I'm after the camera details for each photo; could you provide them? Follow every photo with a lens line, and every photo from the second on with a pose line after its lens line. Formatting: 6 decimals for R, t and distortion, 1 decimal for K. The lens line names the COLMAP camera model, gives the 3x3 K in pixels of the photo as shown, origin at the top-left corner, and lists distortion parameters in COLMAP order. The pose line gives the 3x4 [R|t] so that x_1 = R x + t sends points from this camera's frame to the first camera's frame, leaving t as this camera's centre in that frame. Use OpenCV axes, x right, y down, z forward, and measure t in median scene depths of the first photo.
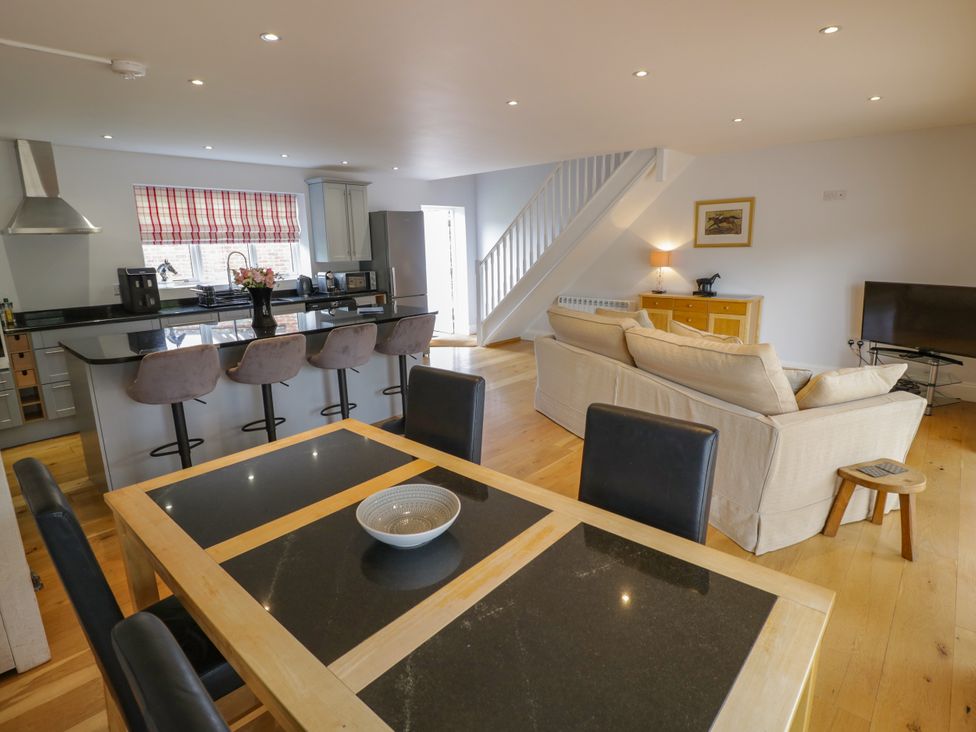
lens RADIAL K [[507.8, 0, 488.6], [0, 507.8, 356.1], [0, 0, 1]] dist [0.001059, -0.014169]
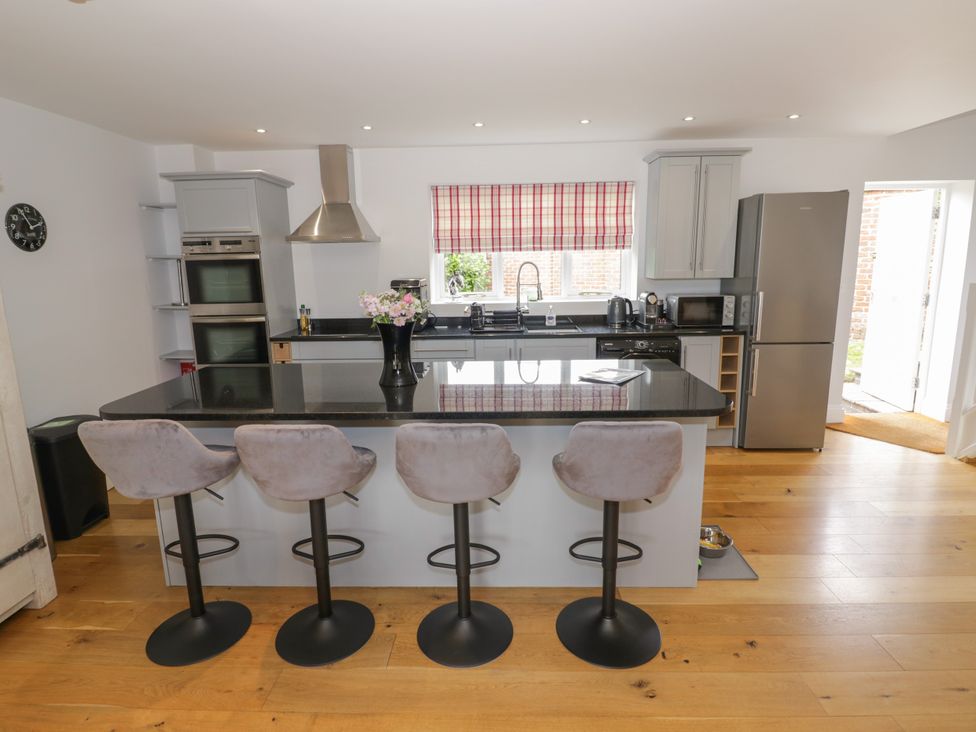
lens RADIAL K [[525.6, 0, 487.6], [0, 525.6, 356.1], [0, 0, 1]] dist [0.001302, -0.014424]
pose [[0.644708, 0.147582, -0.750047, 0.072439], [-0.160255, 0.985477, 0.056158, -0.090159], [0.747442, 0.083993, 0.658996, 0.398738]]
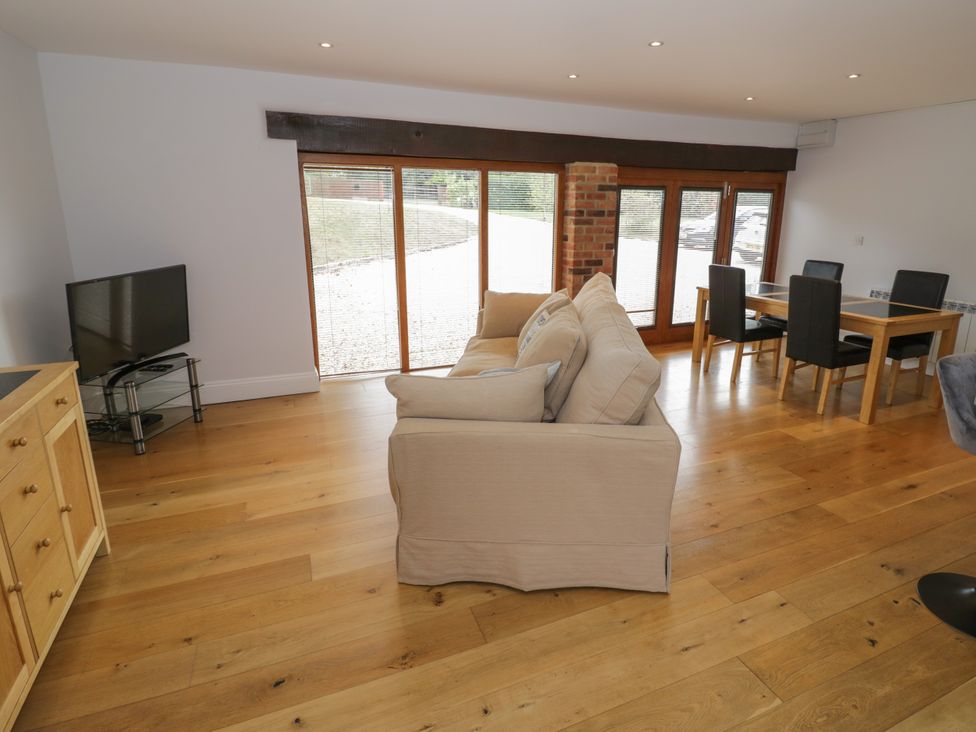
lens RADIAL K [[531.8, 0, 512.2], [0, 531.8, 338.3], [0, 0, 1]] dist [0.002522, -0.014619]
pose [[-0.907439, -0.084634, 0.411573, 0.035891], [0.103307, 0.904501, 0.413770, -0.227078], [-0.407287, 0.417989, -0.812036, 1.030209]]
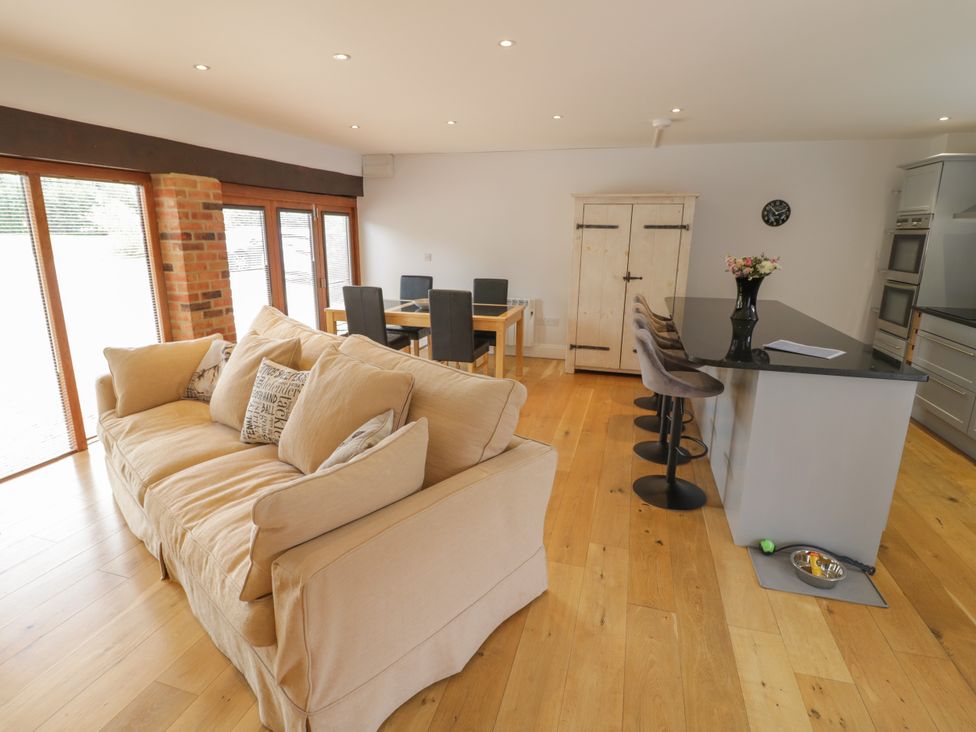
lens RADIAL K [[507.8, 0, 488.6], [0, 507.8, 356.1], [0, 0, 1]] dist [0.001059, -0.014169]
pose [[-0.899664, 0.113669, -0.421526, 0.243729], [-0.086802, 0.899665, 0.427865, -0.221719], [0.427867, 0.421524, -0.799529, 0.976904]]
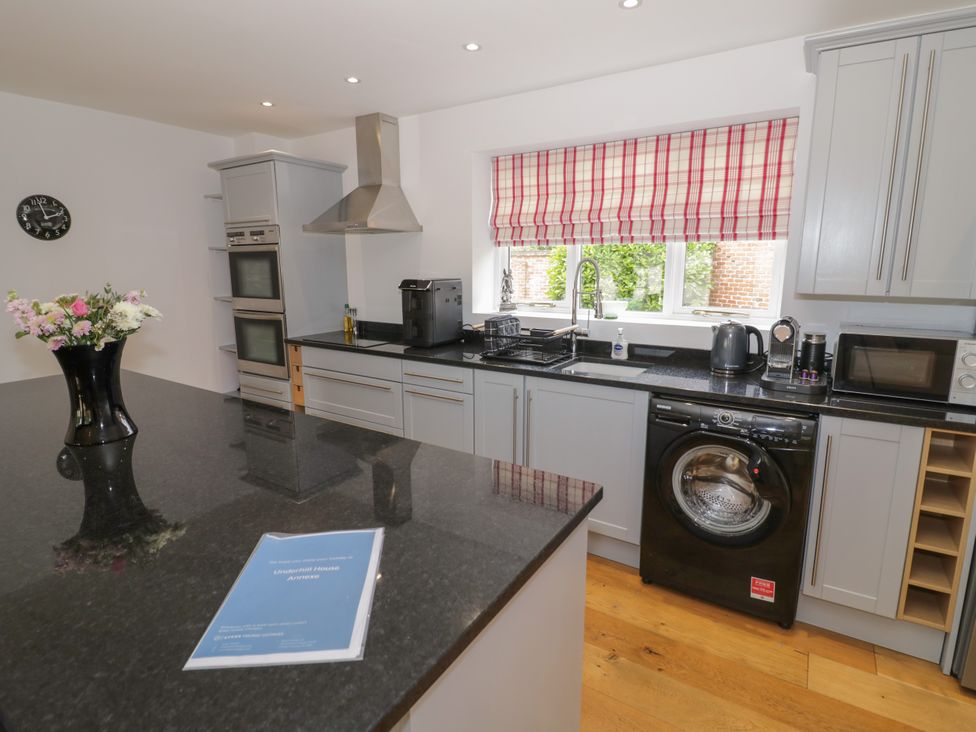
lens RADIAL K [[507.8, 0, 488.6], [0, 507.8, 356.1], [0, 0, 1]] dist [0.001059, -0.014169]
pose [[0.159174, 0.197397, -0.967315, -0.007647], [-0.214674, 0.963283, 0.161249, -0.156010], [0.963628, 0.181991, 0.195706, 0.745292]]
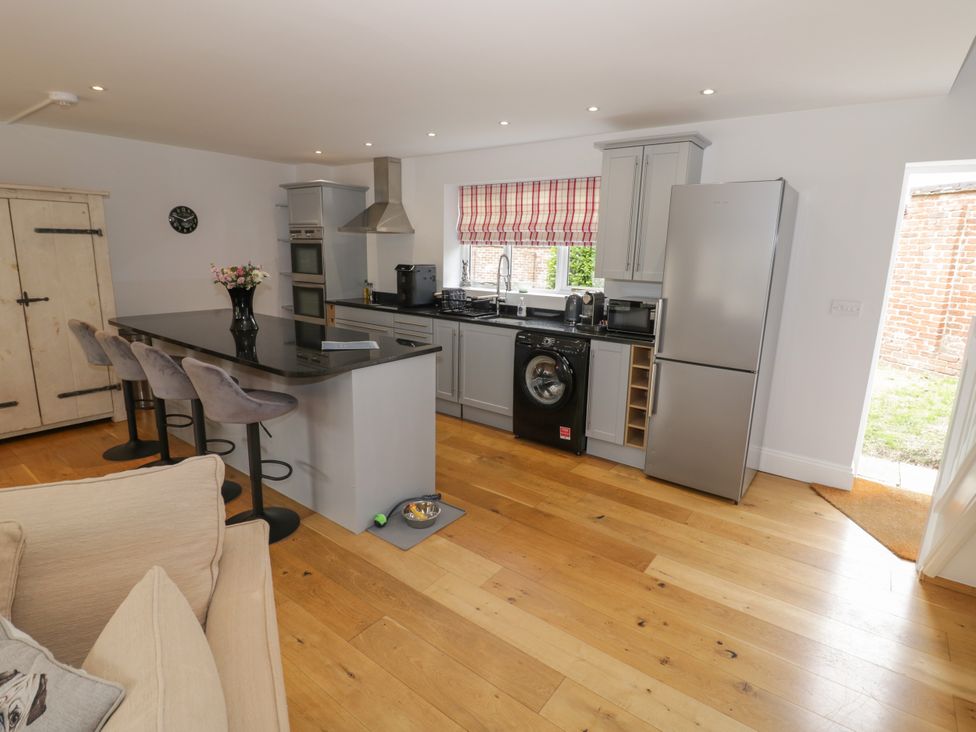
lens RADIAL K [[507.8, 0, 488.6], [0, 507.8, 356.1], [0, 0, 1]] dist [0.001059, -0.014169]
pose [[0.083281, 0.224886, -0.970820, 0.312013], [-0.241344, 0.949753, 0.199302, -0.187621], [0.966859, 0.217704, 0.133371, 0.813404]]
